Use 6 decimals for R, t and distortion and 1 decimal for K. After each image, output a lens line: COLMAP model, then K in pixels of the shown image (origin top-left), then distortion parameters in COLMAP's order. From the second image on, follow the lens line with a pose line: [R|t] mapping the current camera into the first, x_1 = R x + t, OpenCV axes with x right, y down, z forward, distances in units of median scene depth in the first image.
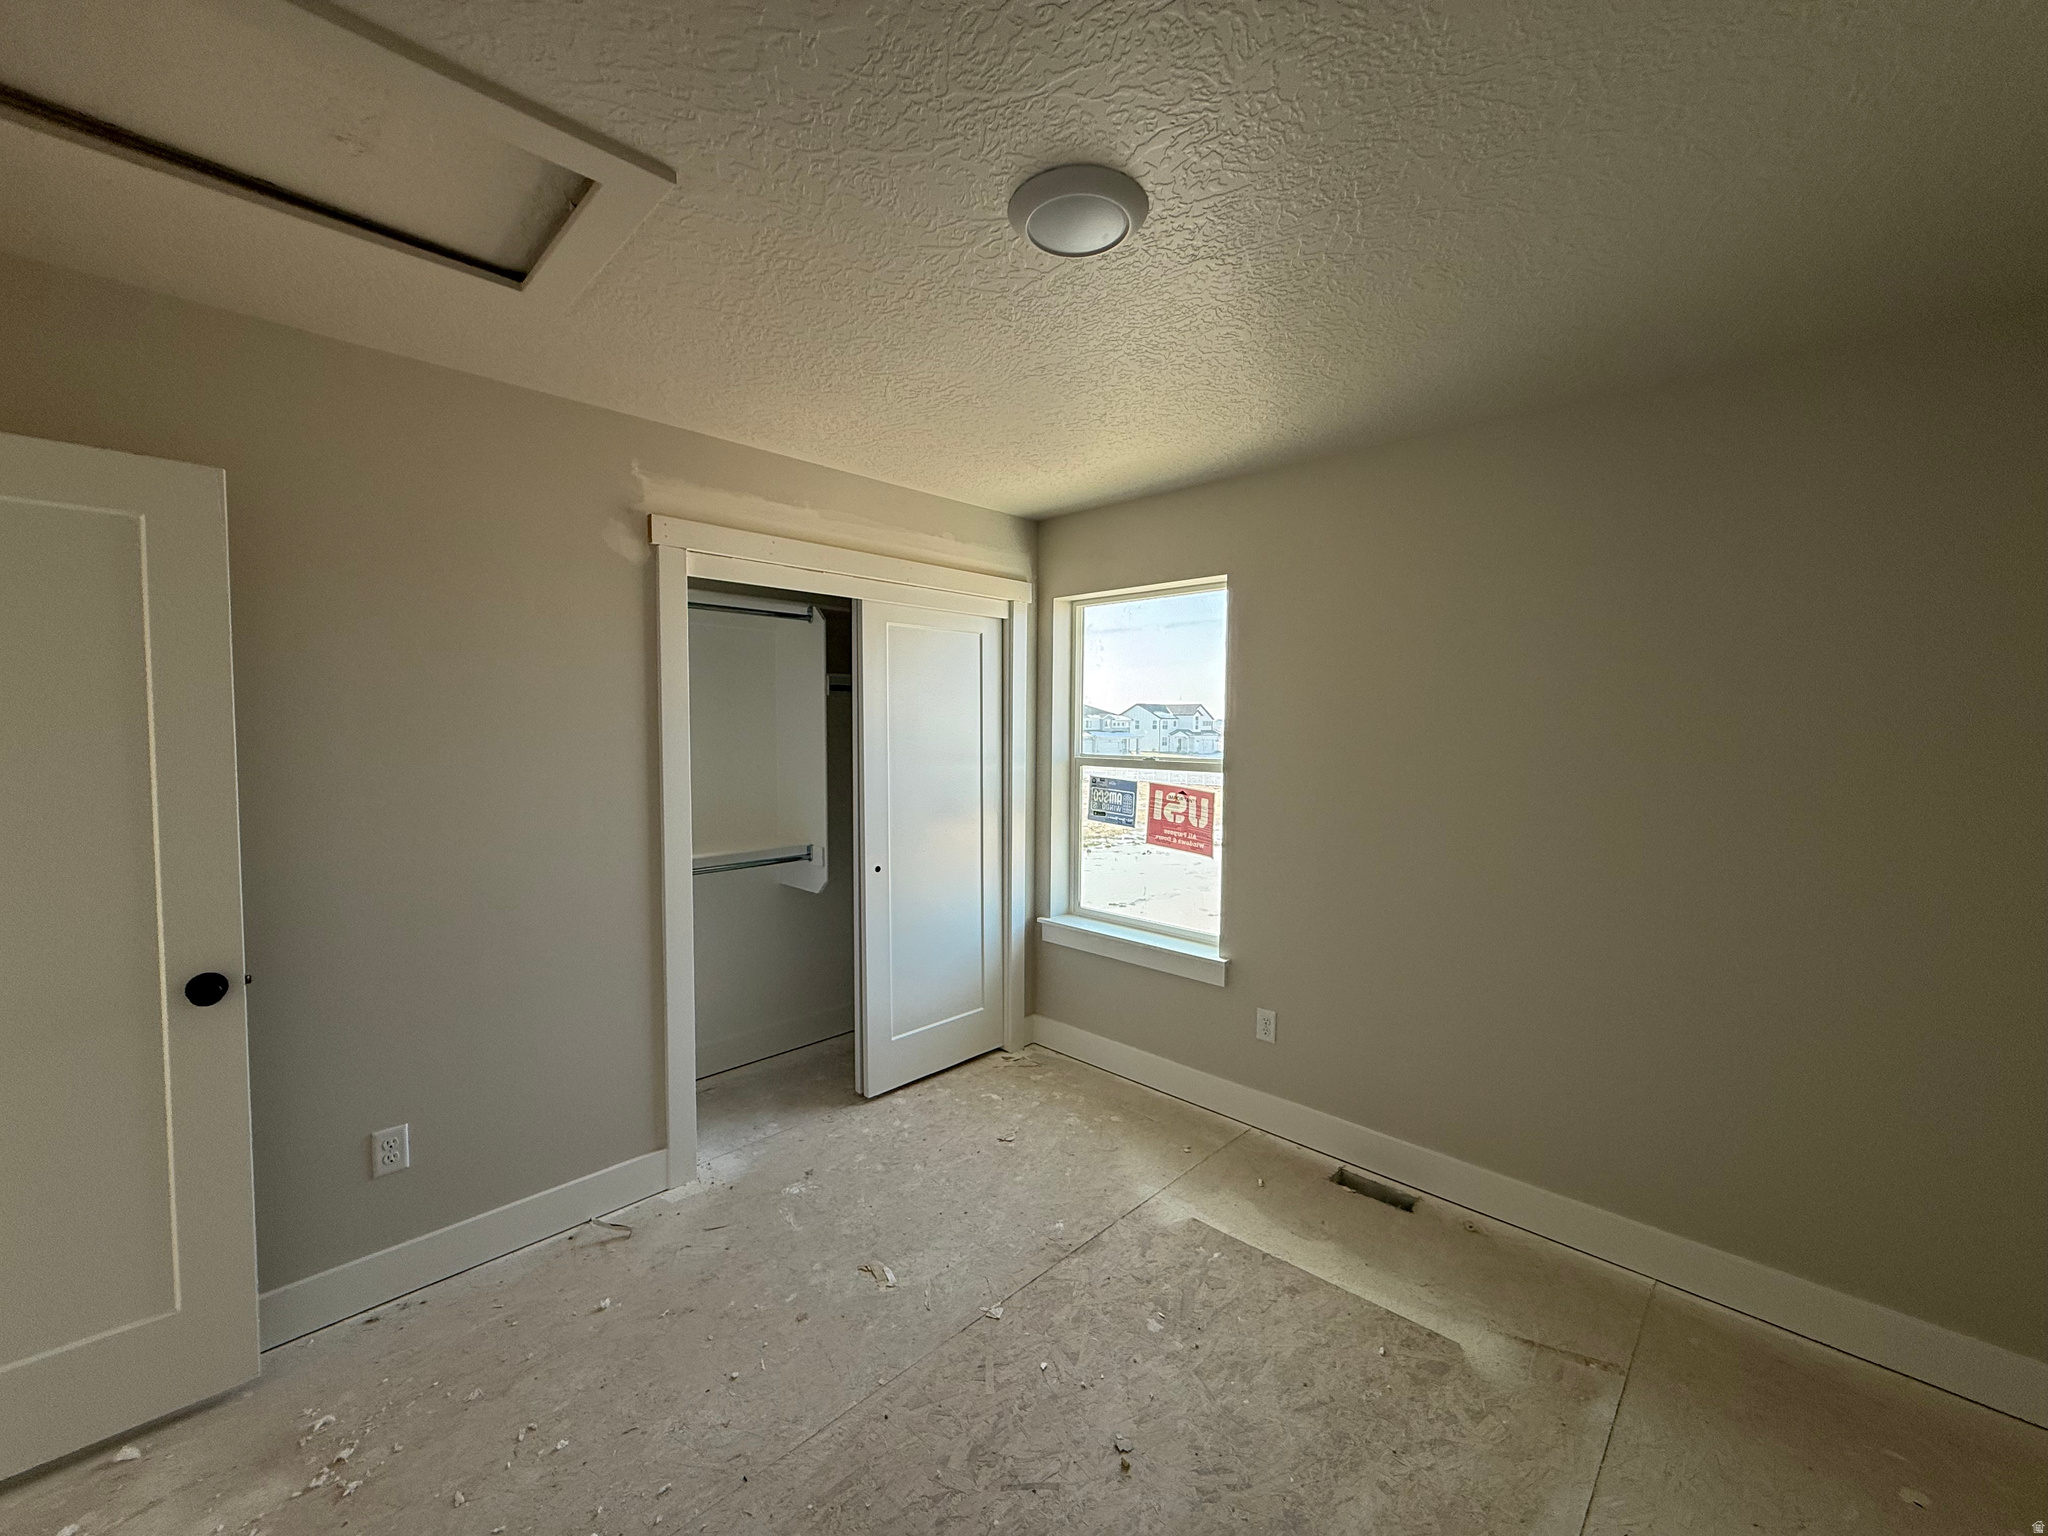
lens RADIAL K [[818.1, 0, 1034.6], [0, 818.1, 770.3], [0, 0, 1]] dist [-0.001643, 0.000239]
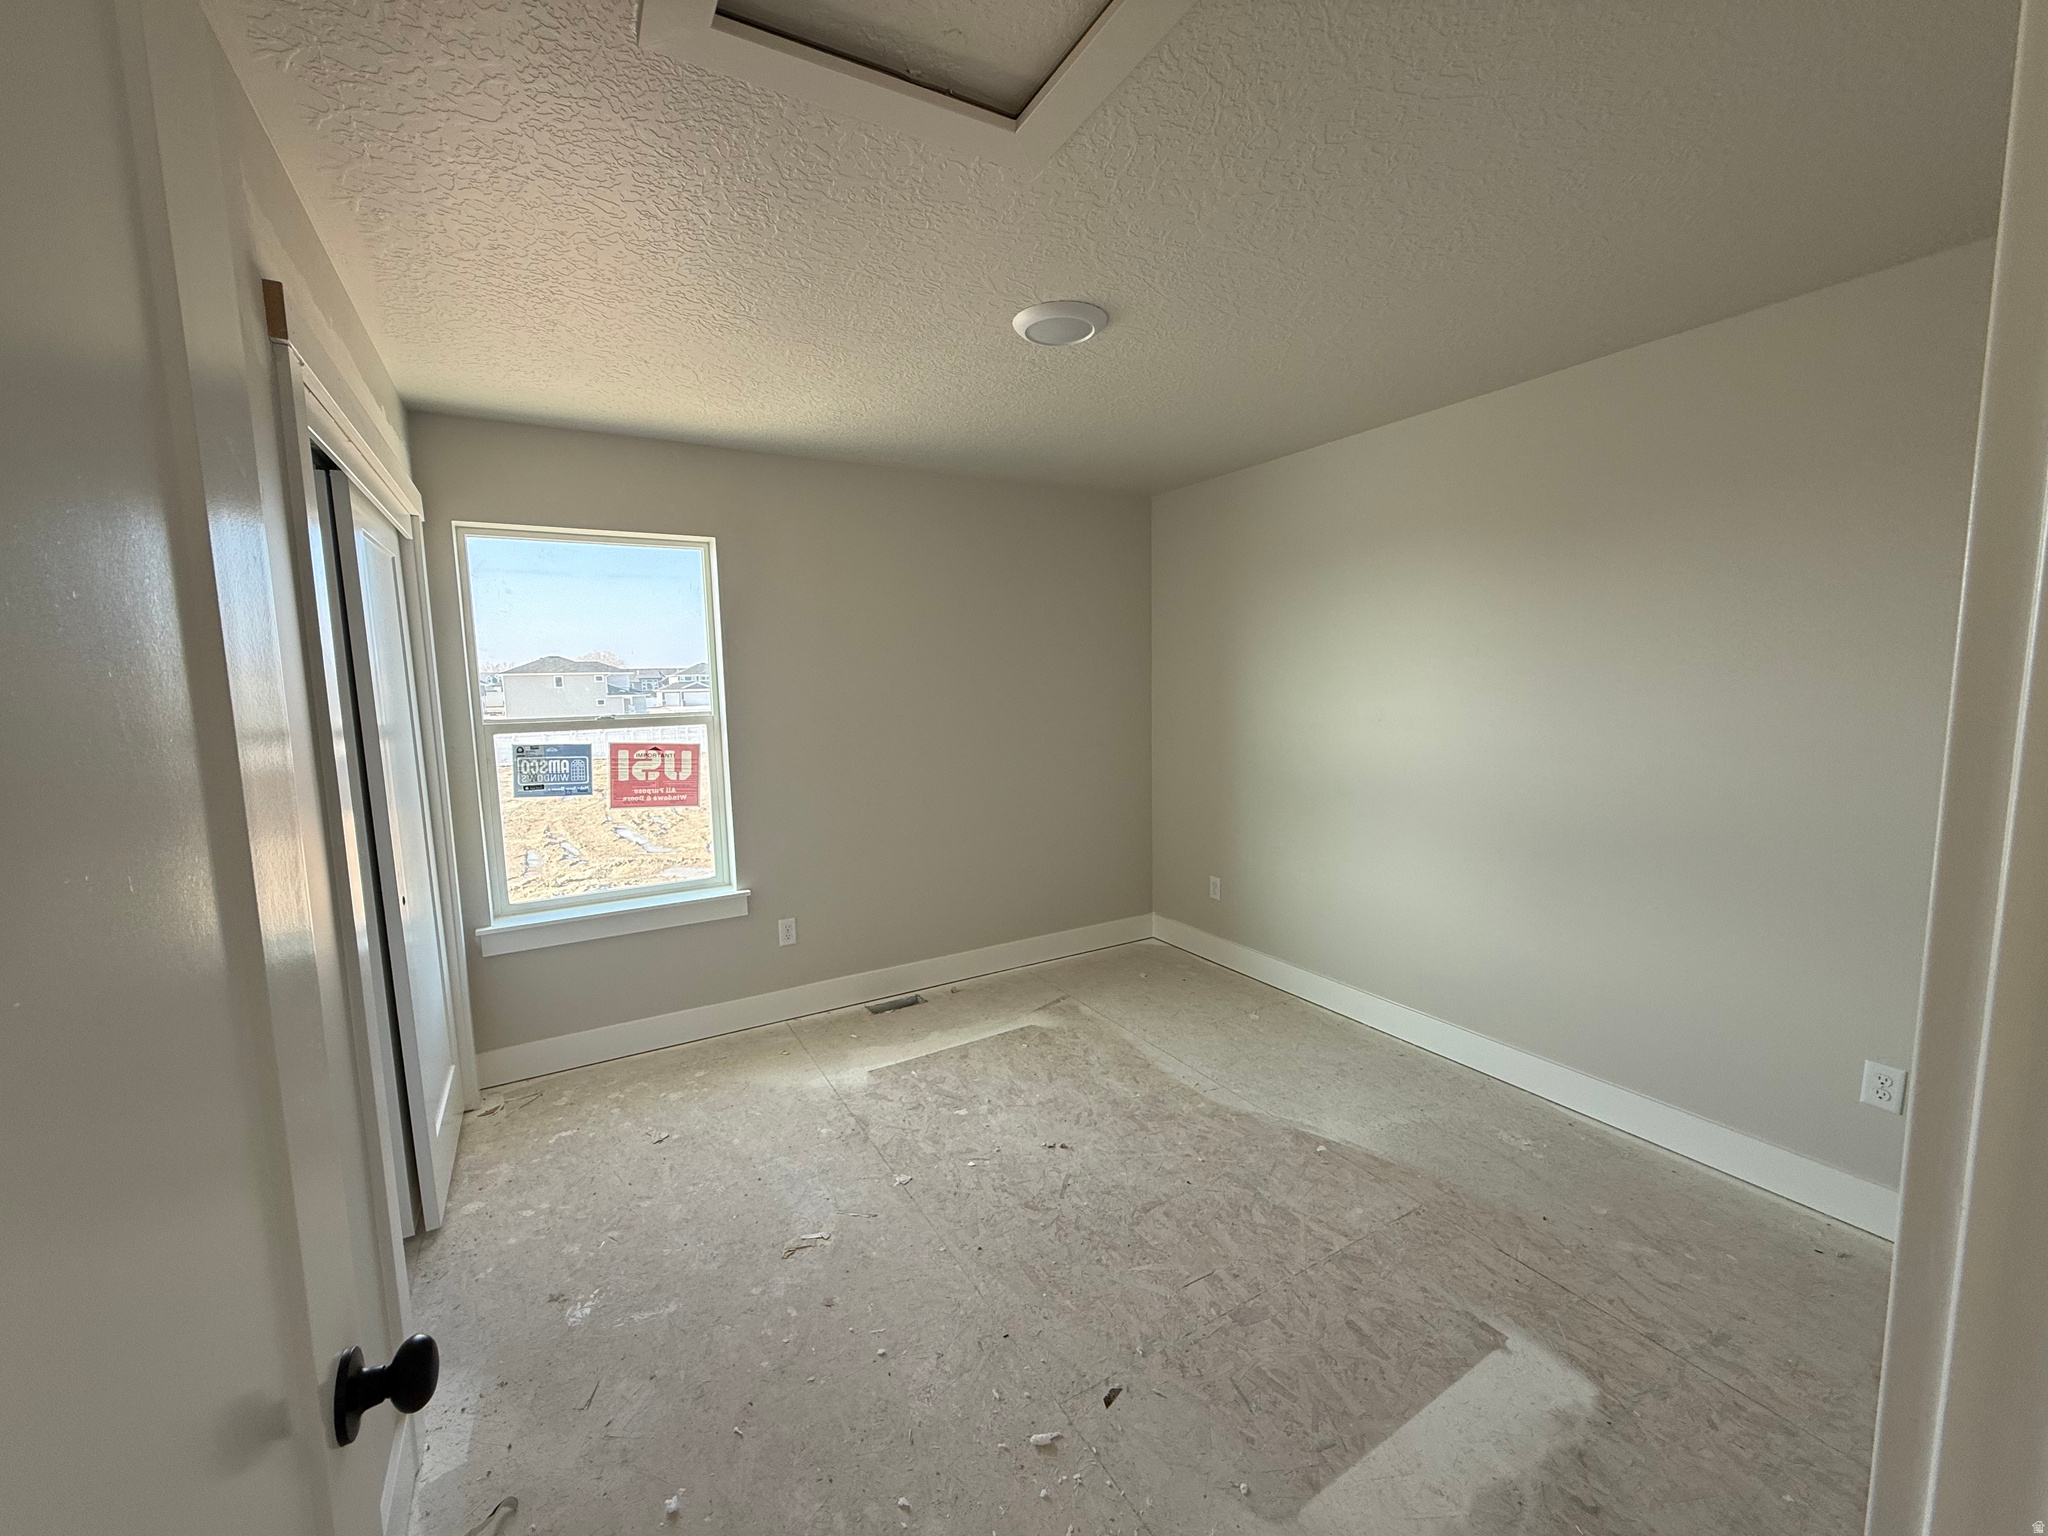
lens RADIAL K [[818.1, 0, 1015.0], [0, 818.1, 771.2], [0, 0, 1]] dist [-0.001643, 0.000239]
pose [[0.270178, -0.124622, 0.954711, -0.662071], [0.077261, 0.991196, 0.107521, -0.018923], [-0.959706, 0.044712, 0.277428, 0.312572]]
